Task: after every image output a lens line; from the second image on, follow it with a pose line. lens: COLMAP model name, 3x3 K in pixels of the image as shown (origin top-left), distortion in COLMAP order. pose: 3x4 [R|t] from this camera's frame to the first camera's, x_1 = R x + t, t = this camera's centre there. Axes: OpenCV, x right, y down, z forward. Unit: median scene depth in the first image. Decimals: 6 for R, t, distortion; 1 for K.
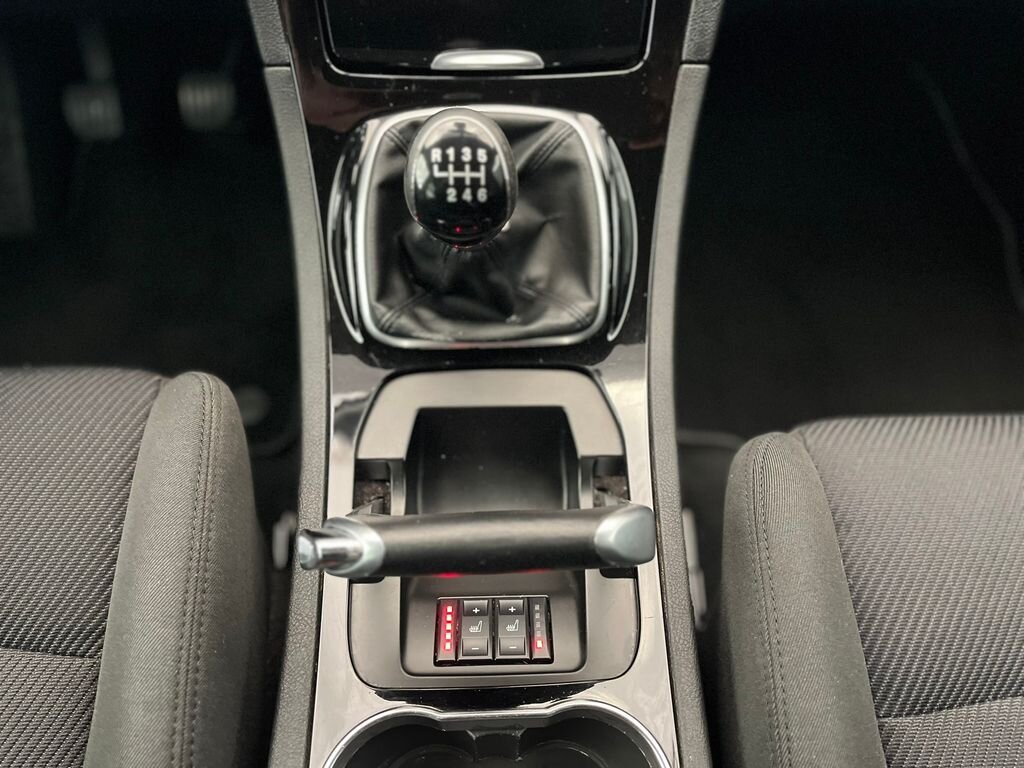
lens RADIAL K [[772.8, 0, 512.0], [0, 772.8, 384.0], [0, 0, 1]] dist [0.025282, -0.004908]
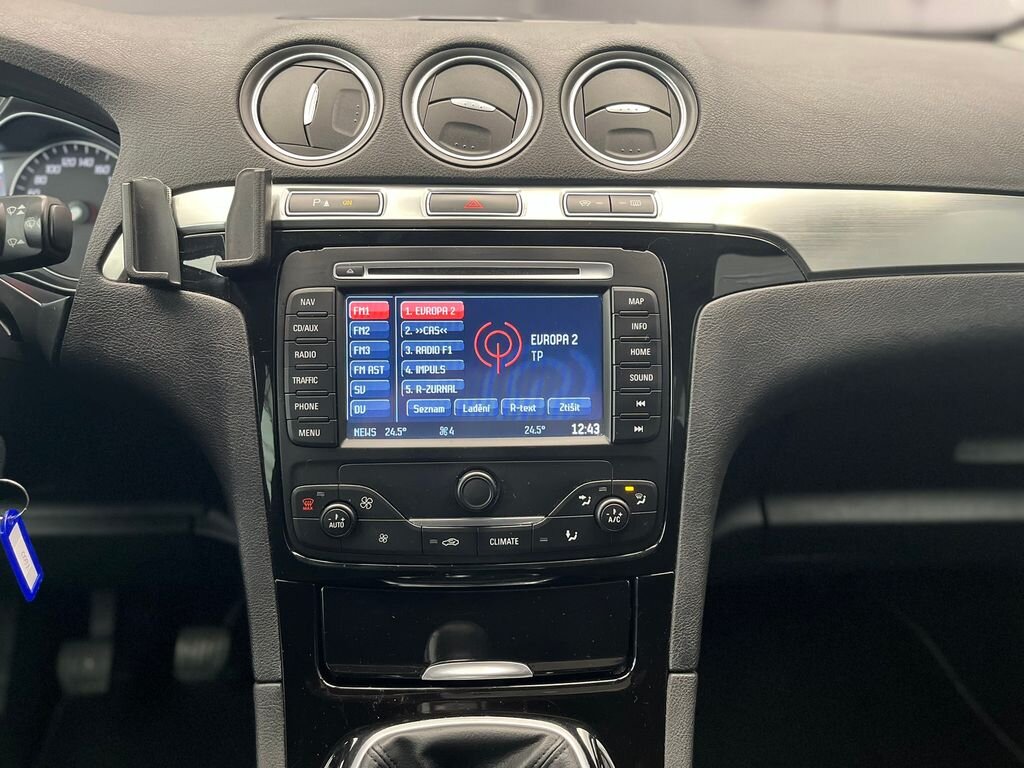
lens RADIAL K [[772.8, 0, 512.0], [0, 772.8, 384.0], [0, 0, 1]] dist [0.025282, -0.004908]
pose [[0.999966, -0.007148, 0.004193, 0.012071], [0.008265, 0.823453, -0.567324, -0.150275], [0.000603, 0.567339, 0.823484, -0.045159]]
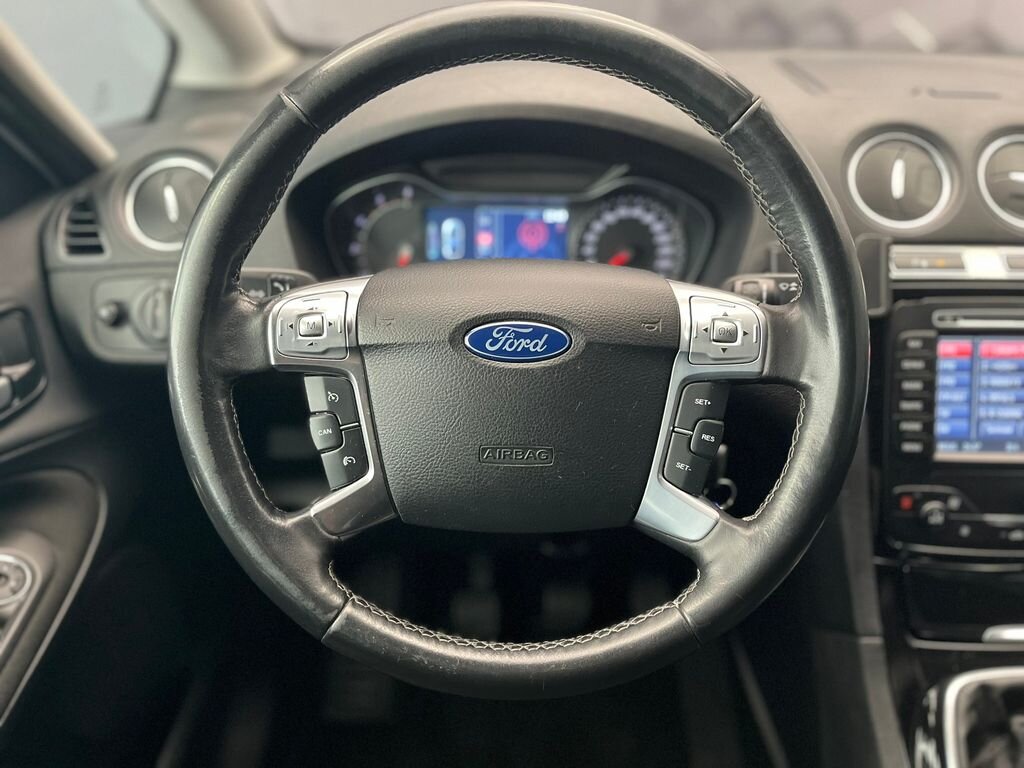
lens RADIAL K [[775.5, 0, 506.8], [0, 775.5, 385.7], [0, 0, 1]] dist [0.009359, -0.004889]
pose [[0.998505, 0.012583, -0.053193, -0.831661], [-0.038288, 0.855534, -0.516329, -0.072206], [0.039011, 0.517594, 0.854737, -0.347659]]
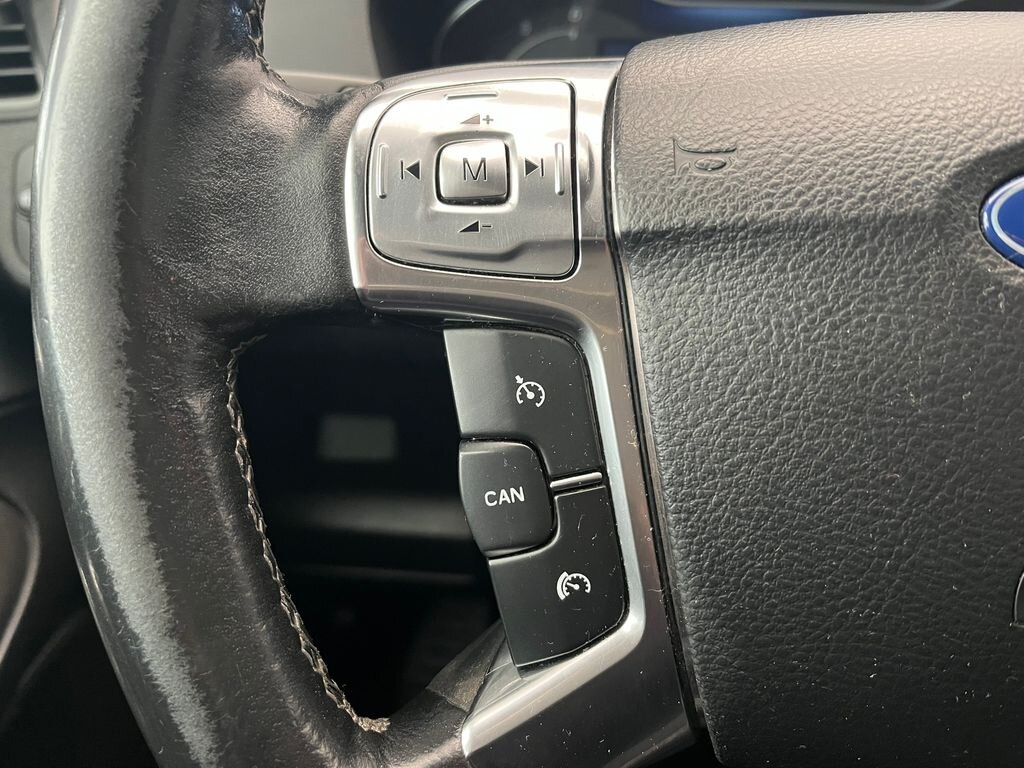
lens RADIAL K [[854.5, 0, 511.9], [0, 854.5, 405.2], [0, 0, 1]] dist [0.004917, -0.000544]
pose [[0.991007, 0.045923, -0.125681, -1.059281], [-0.099872, 0.878948, -0.466343, -0.377010], [0.089052, 0.474702, 0.875630, 0.163361]]
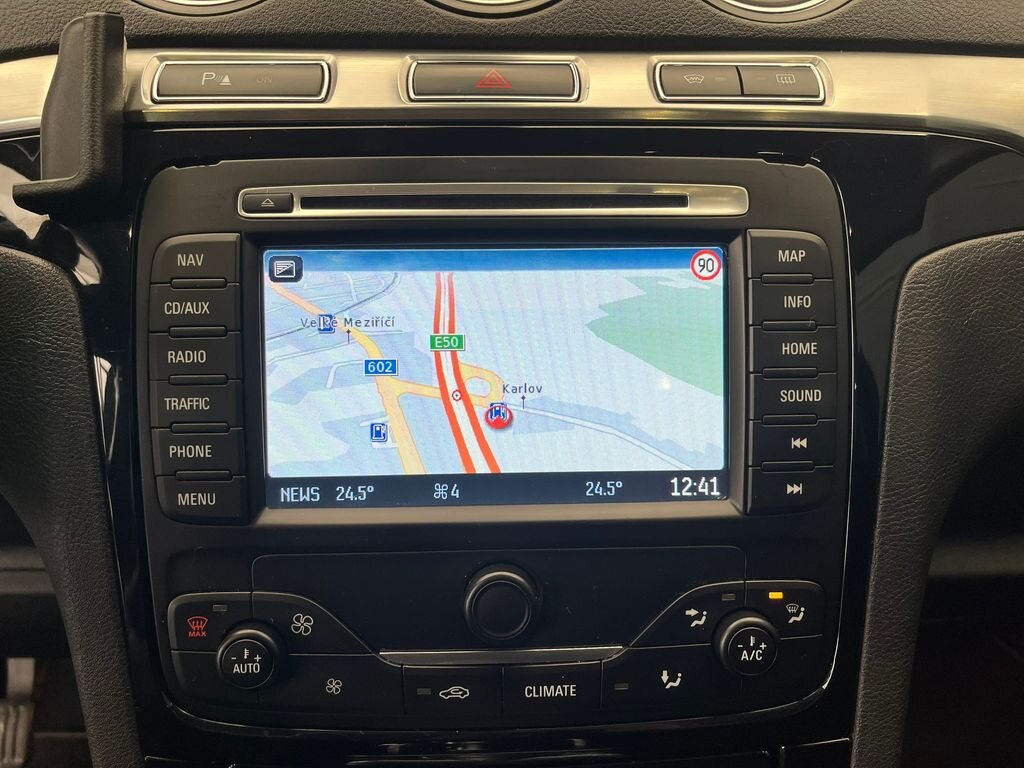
lens RADIAL K [[775.5, 0, 506.8], [0, 775.5, 385.7], [0, 0, 1]] dist [0.009359, -0.004889]
pose [[0.999870, -0.009658, -0.012916, -0.017549], [0.001161, 0.841863, -0.539690, -0.434203], [0.016086, 0.539605, 0.841765, 0.305548]]
